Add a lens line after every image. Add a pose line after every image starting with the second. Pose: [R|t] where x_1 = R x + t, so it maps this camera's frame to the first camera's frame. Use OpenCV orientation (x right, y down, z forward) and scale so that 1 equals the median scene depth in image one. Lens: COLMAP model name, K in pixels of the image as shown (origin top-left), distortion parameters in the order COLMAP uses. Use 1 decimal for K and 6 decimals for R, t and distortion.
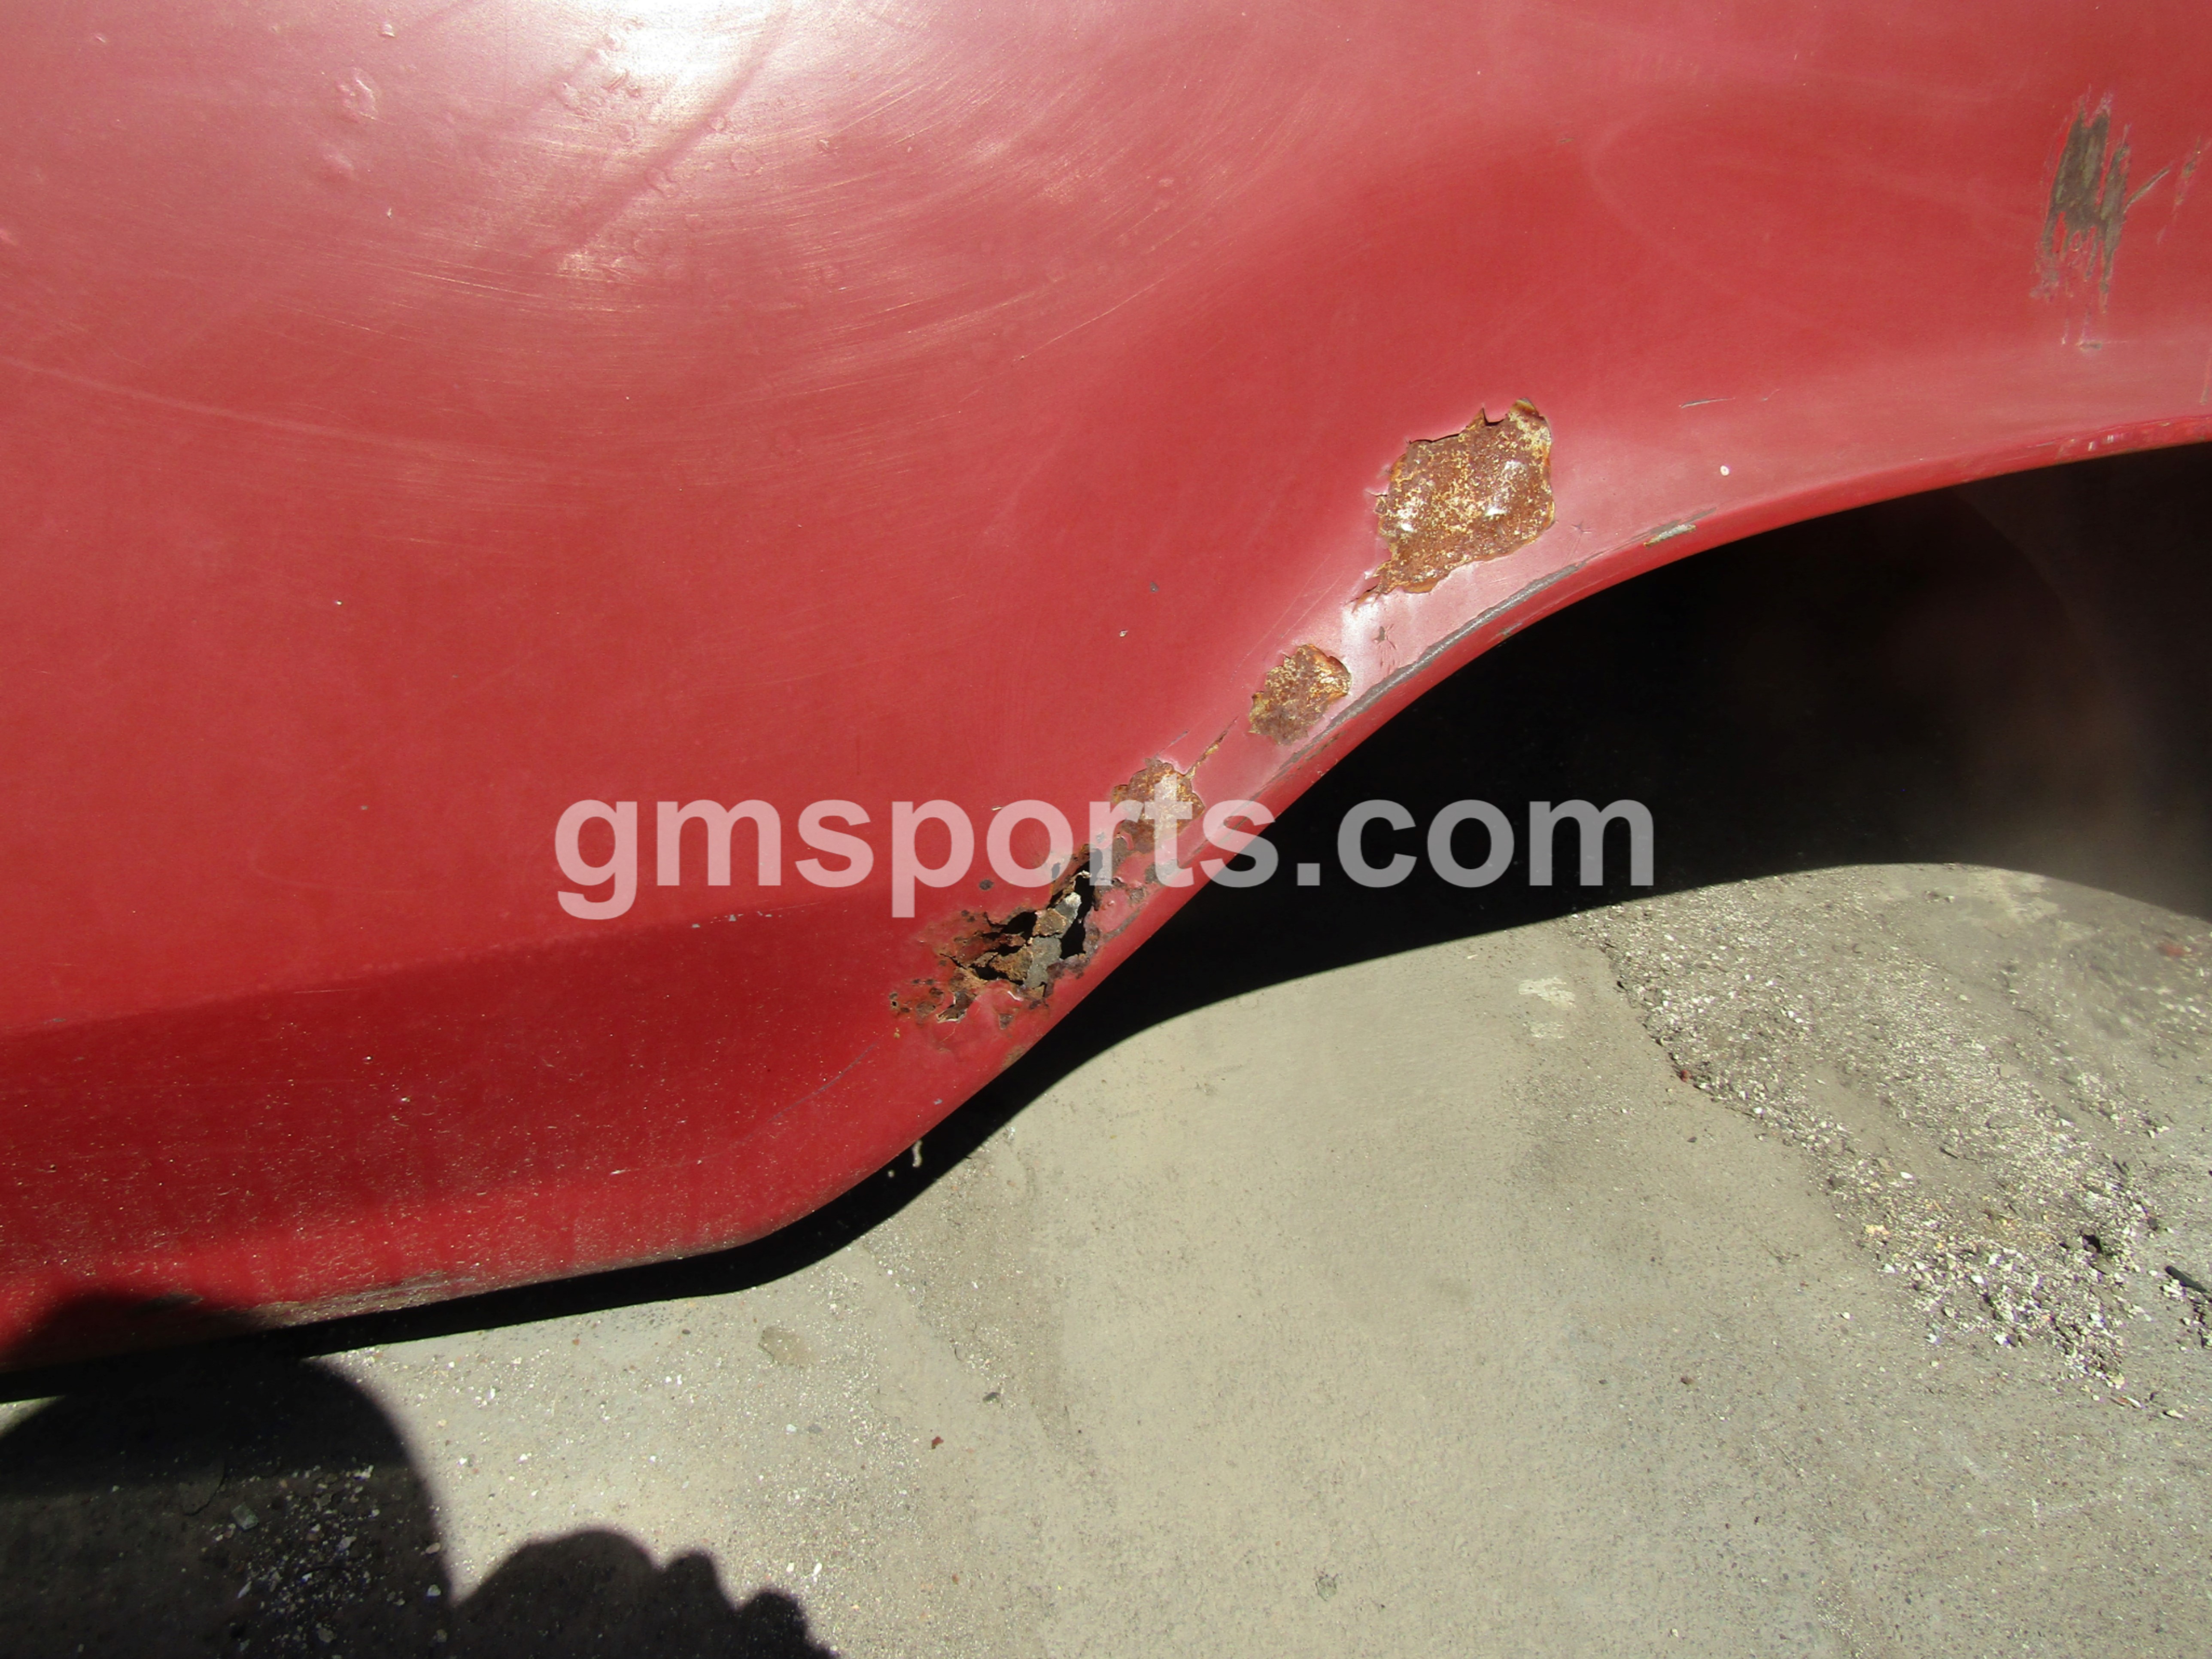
lens RADIAL K [[1589.2, 0, 1116.7], [0, 1589.2, 831.3], [0, 0, 1]] dist [0.003202, 0.003846]
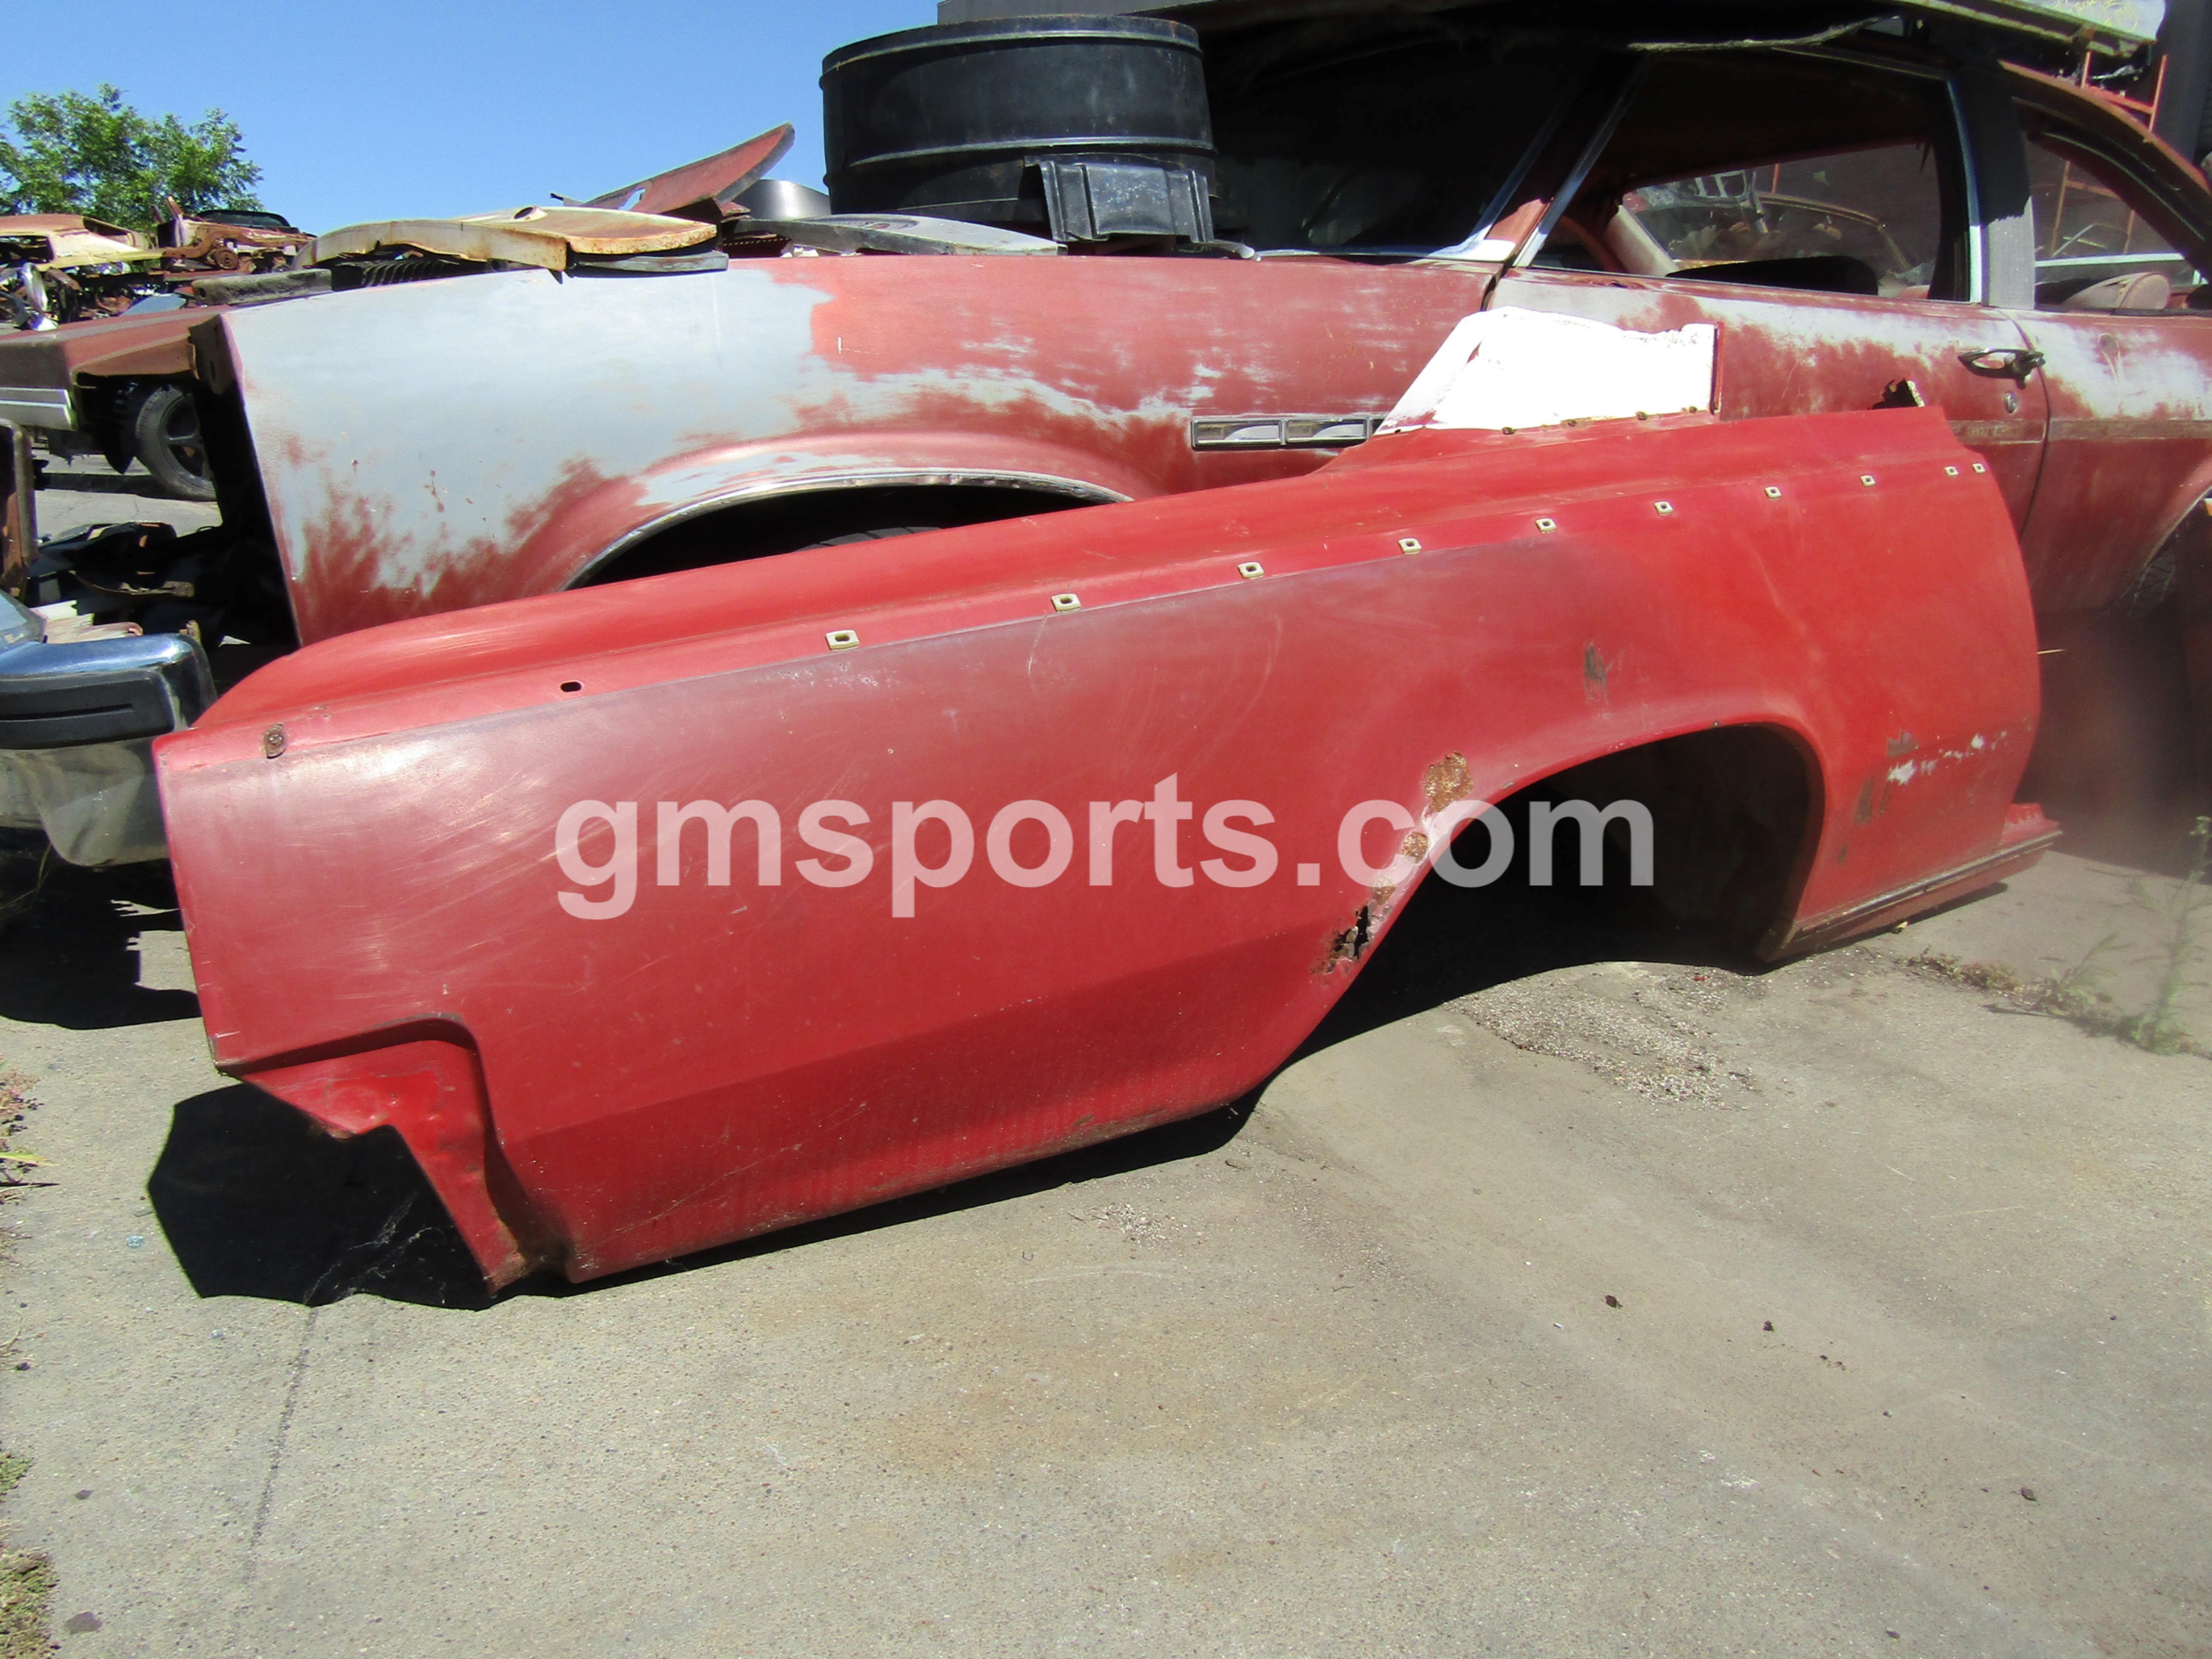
lens RADIAL K [[1589.2, 0, 1116.7], [0, 1589.2, 831.3], [0, 0, 1]] dist [0.003202, 0.003846]
pose [[0.956752, -0.123543, 0.263369, -1.078306], [0.191279, 0.949276, -0.249575, 0.467754], [-0.219177, 0.289159, 0.931852, -1.511303]]
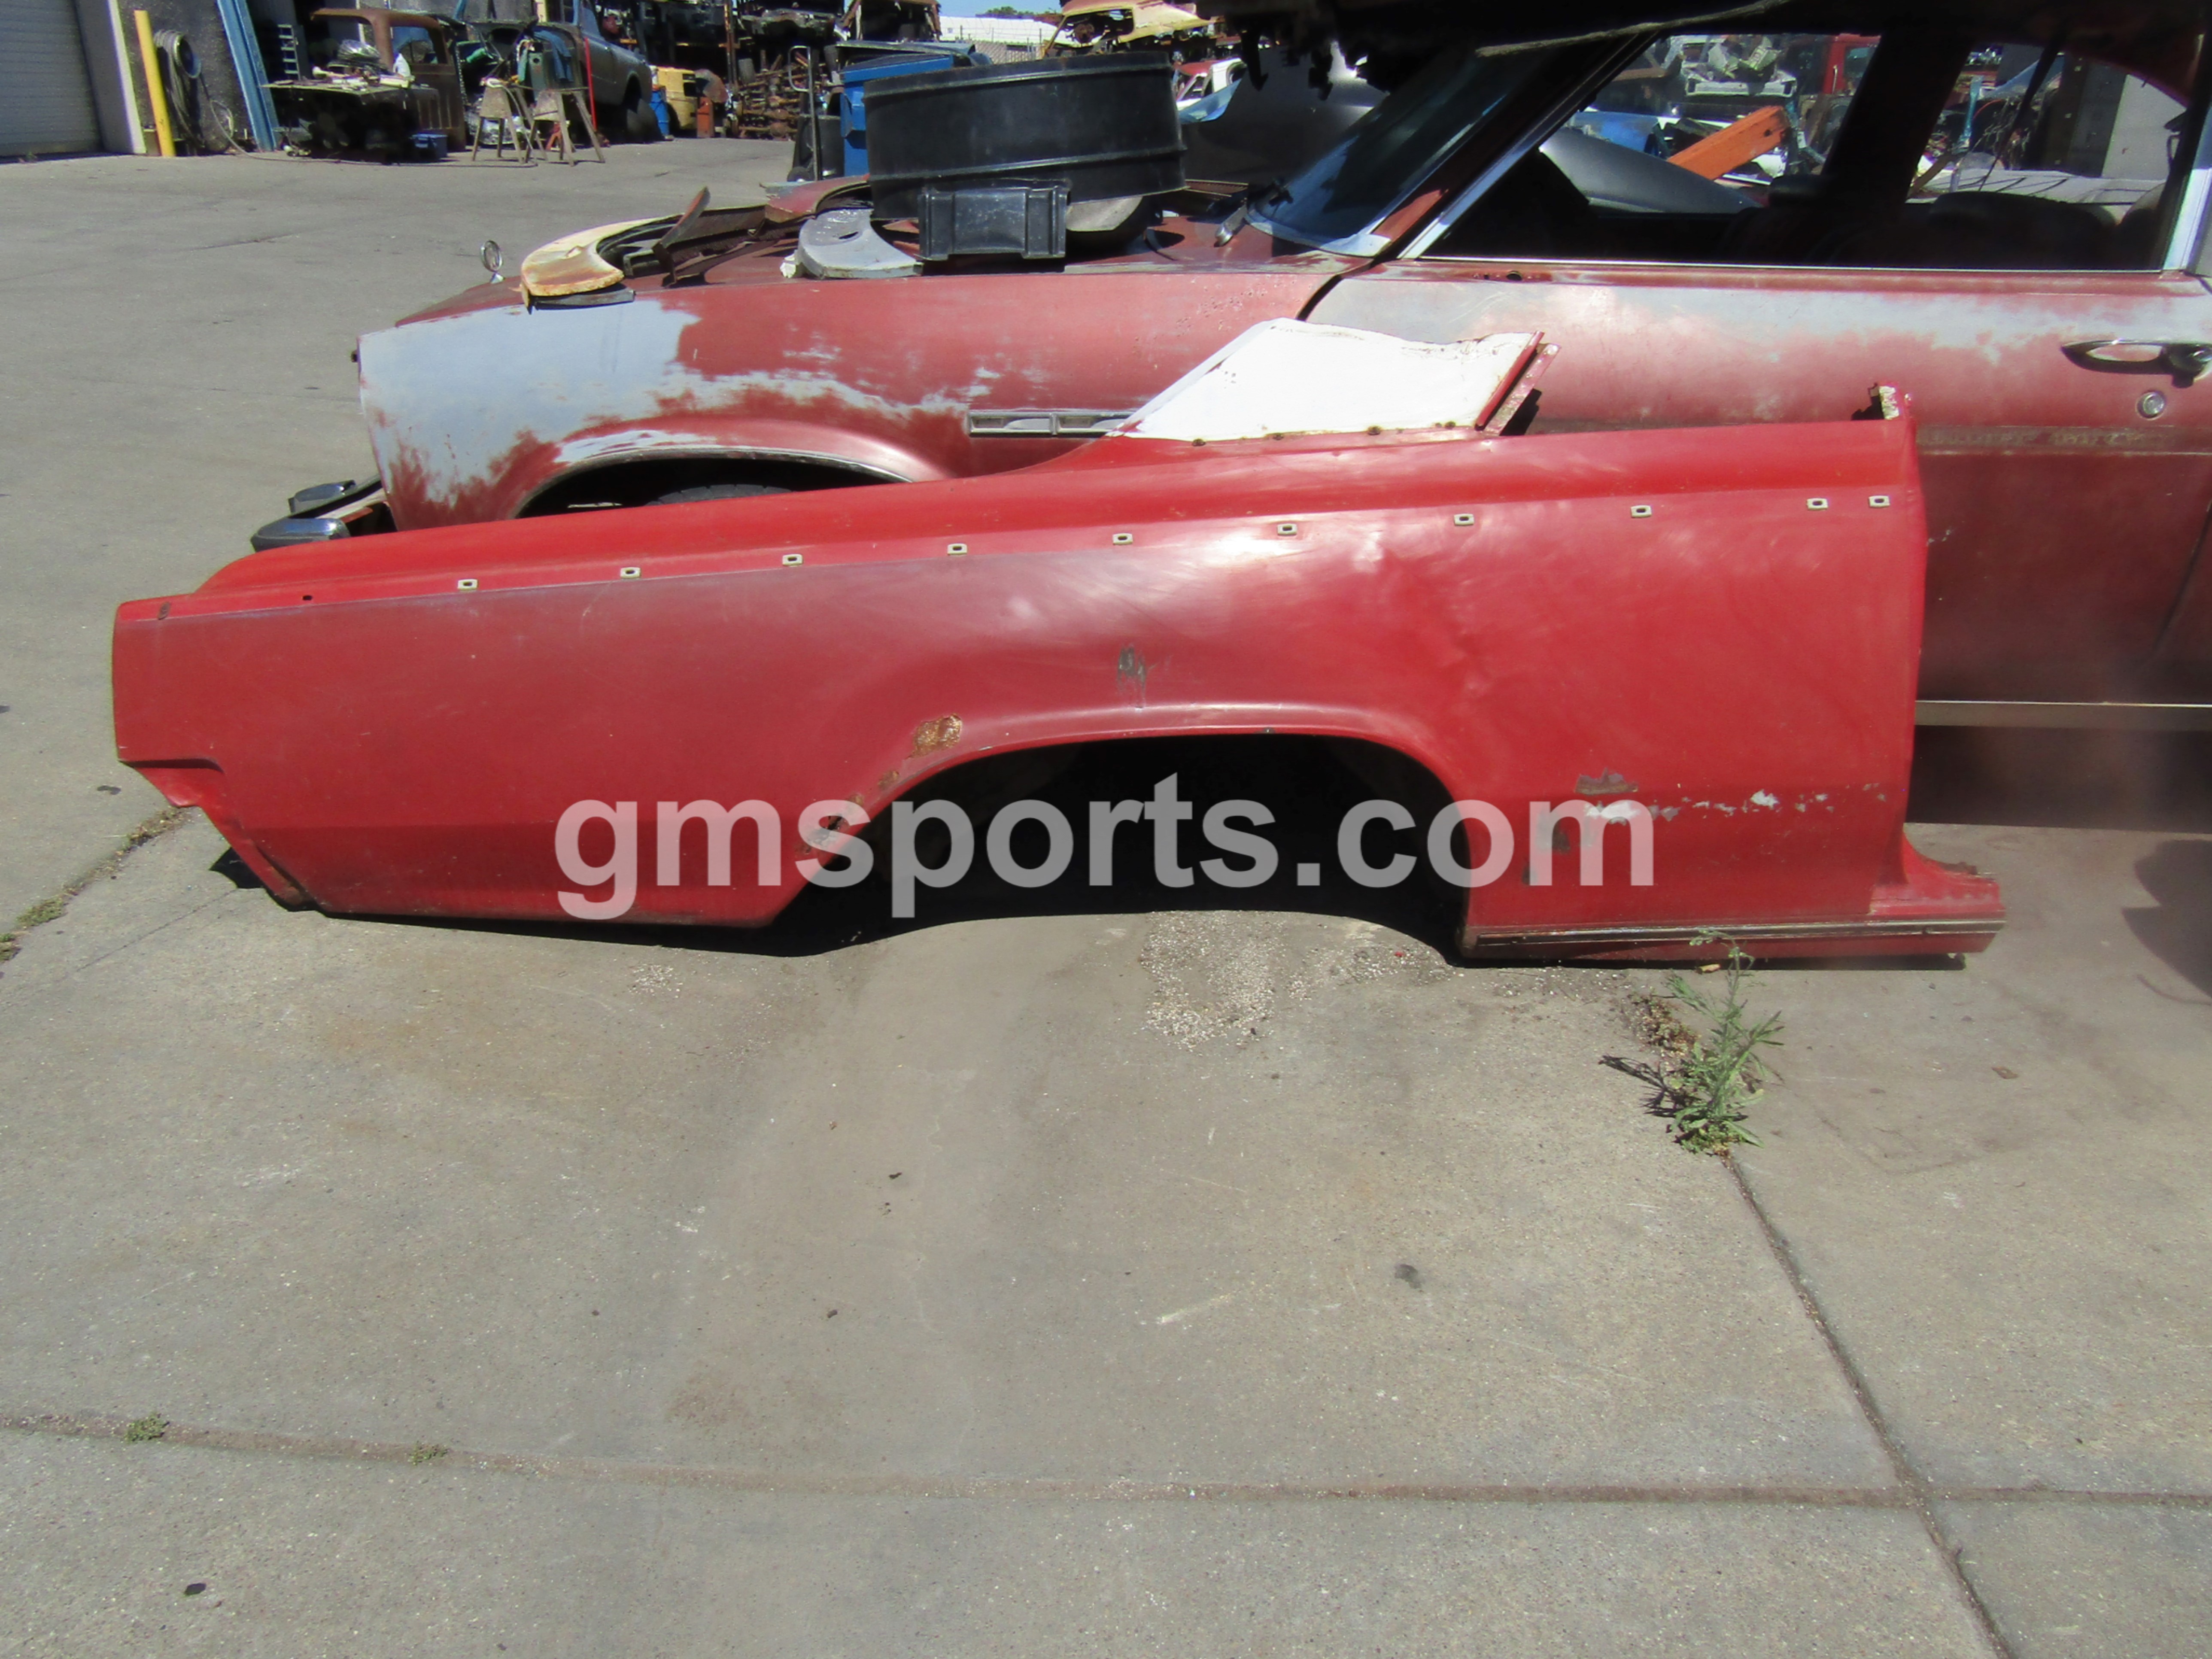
lens RADIAL K [[1589.2, 0, 1116.7], [0, 1589.2, 831.3], [0, 0, 1]] dist [0.003202, 0.003846]
pose [[0.938030, 0.081143, -0.336920, 1.789701], [-0.129123, 0.984032, -0.122504, 0.406515], [0.321600, 0.158417, 0.933530, -2.280314]]
